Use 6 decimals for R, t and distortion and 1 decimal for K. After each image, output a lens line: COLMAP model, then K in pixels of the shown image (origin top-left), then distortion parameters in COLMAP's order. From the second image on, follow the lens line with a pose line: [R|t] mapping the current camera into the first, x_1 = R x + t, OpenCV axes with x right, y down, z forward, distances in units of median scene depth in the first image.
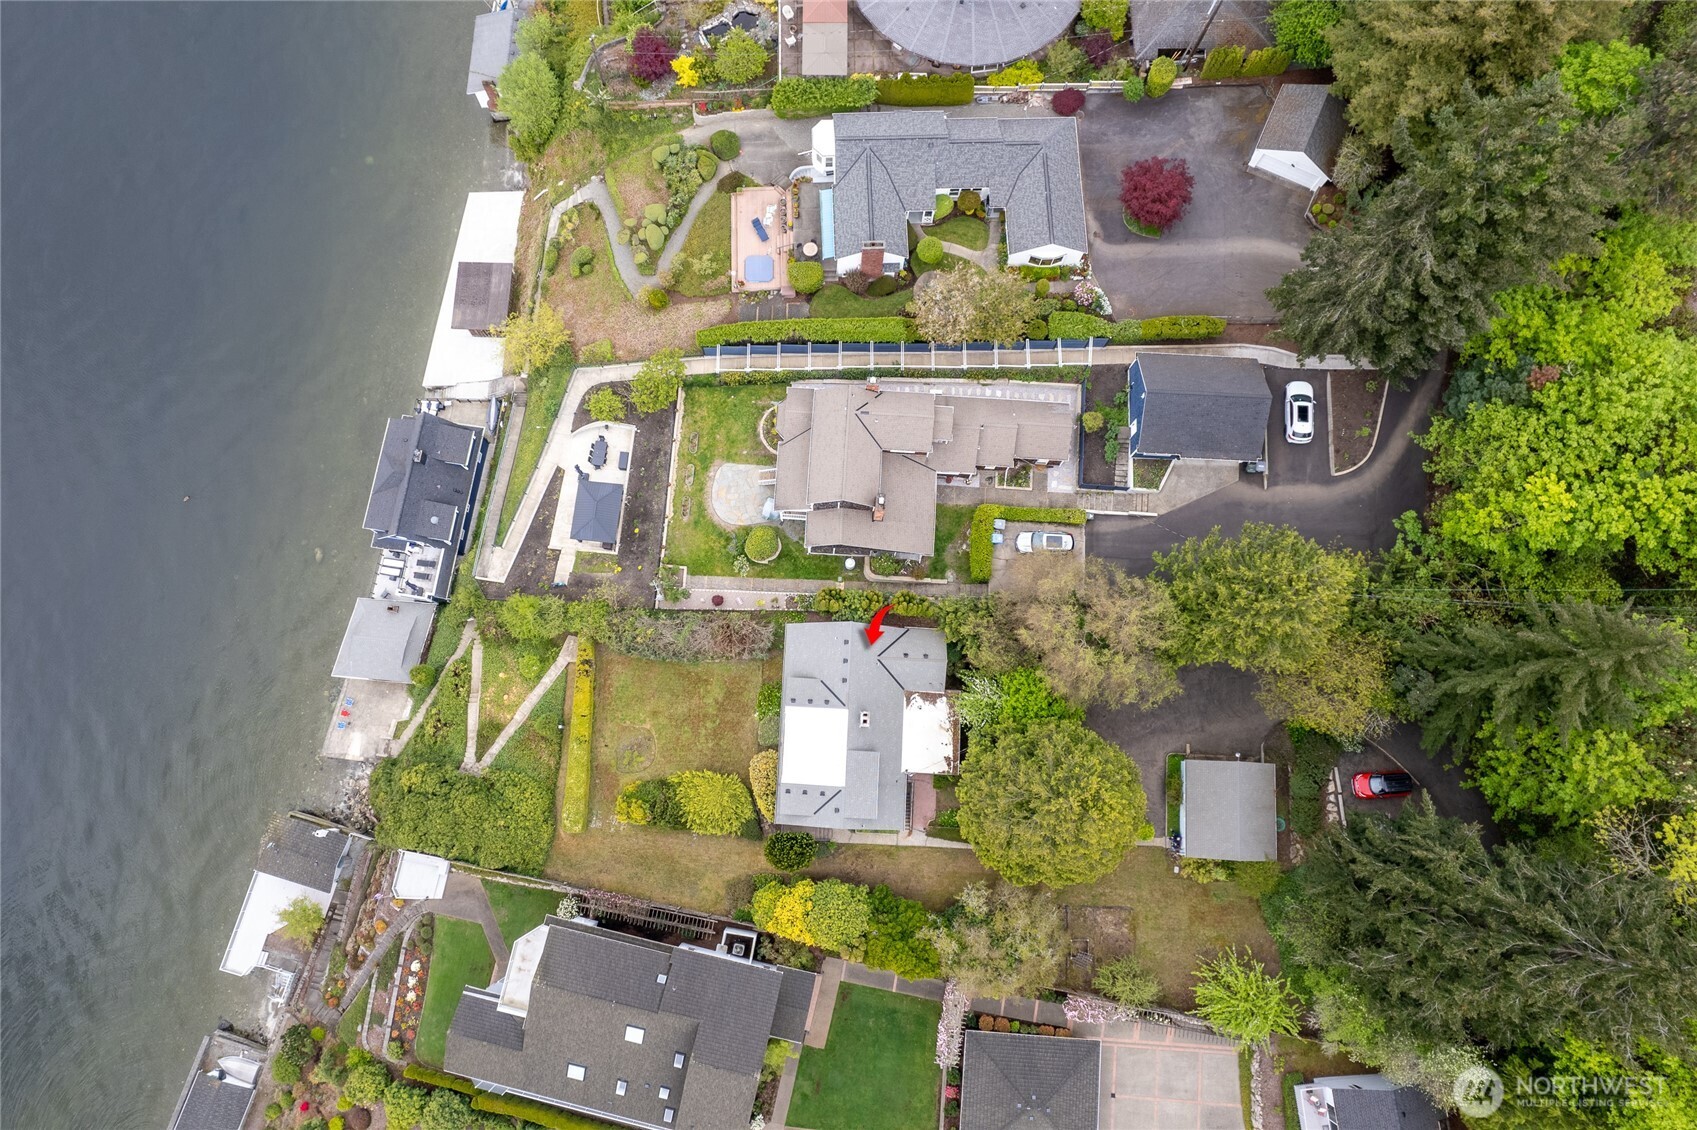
lens RADIAL K [[1081.9, 0, 848.5], [0, 1081.9, 565.0], [0, 0, 1]] dist [-0.031766, 0.002824]
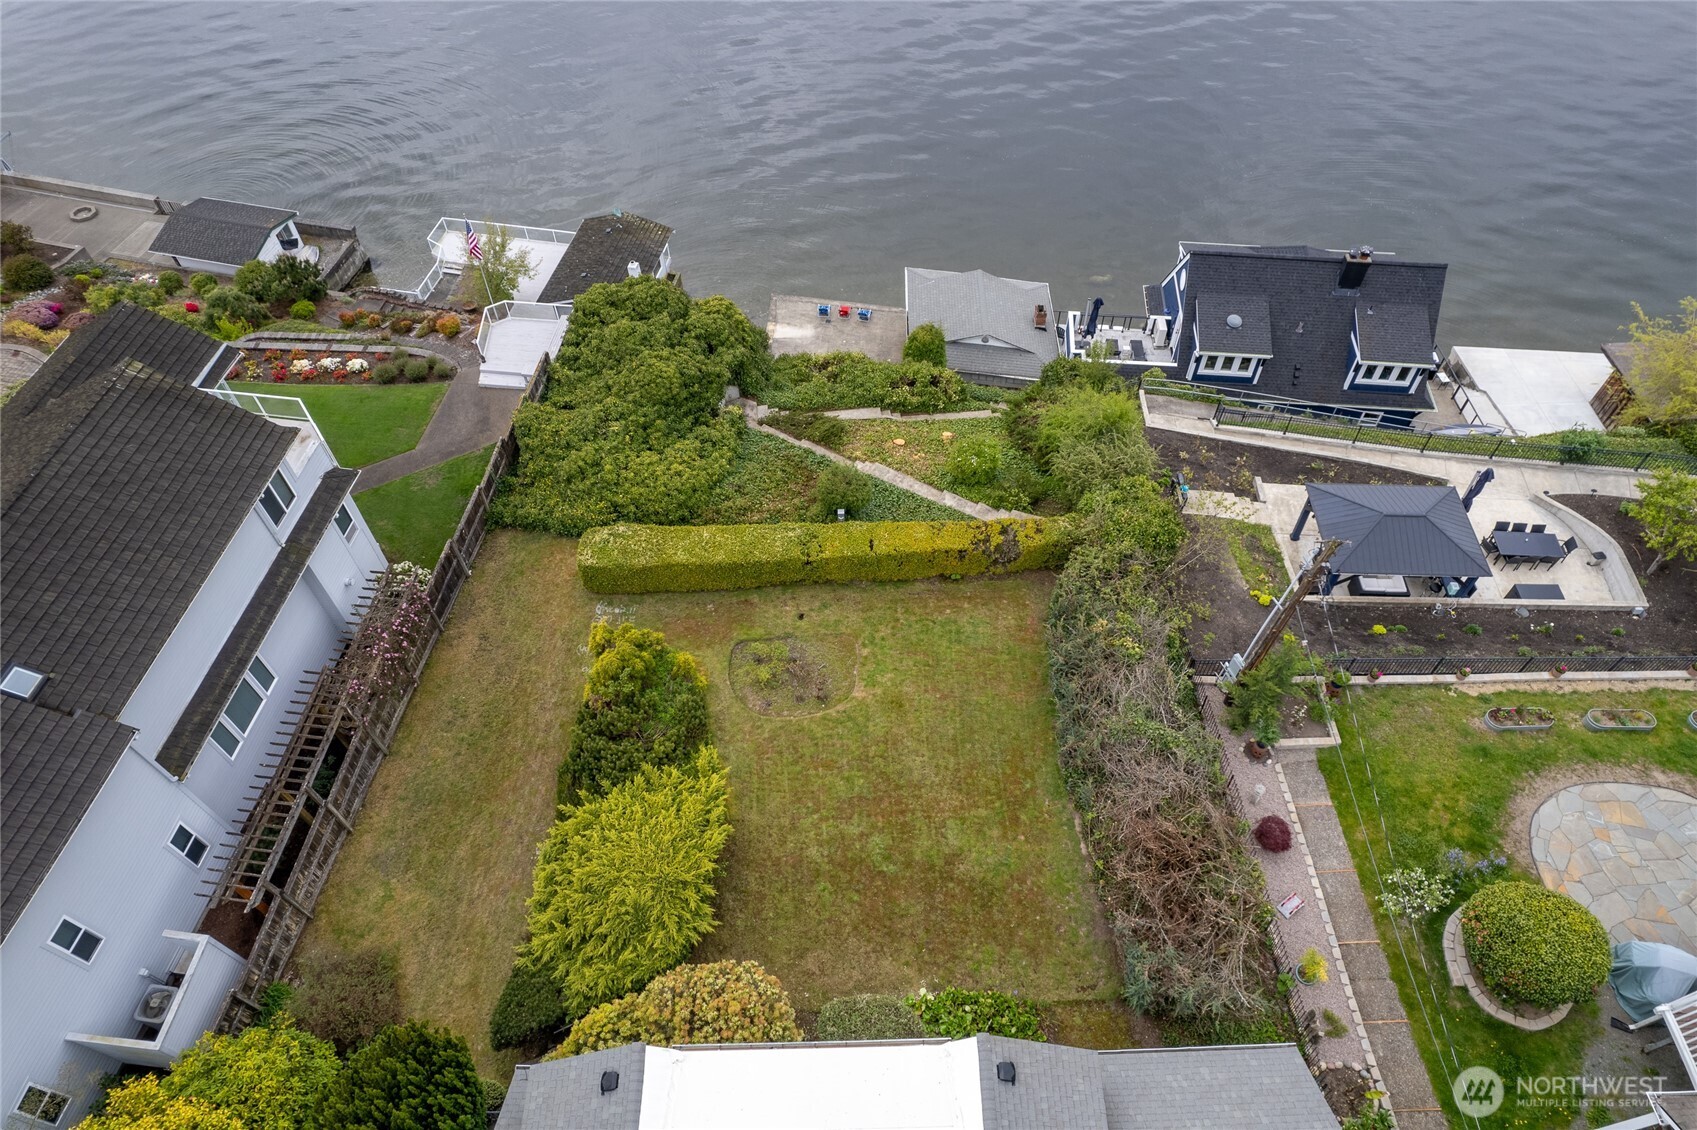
lens RADIAL K [[1081.9, 0, 848.5], [0, 1081.9, 565.0], [0, 0, 1]] dist [-0.031766, 0.002824]
pose [[0.069867, 0.777450, -0.625051, 0.003342], [-0.977146, 0.179437, 0.113963, 0.102481], [0.200758, 0.602804, 0.772220, 0.685754]]
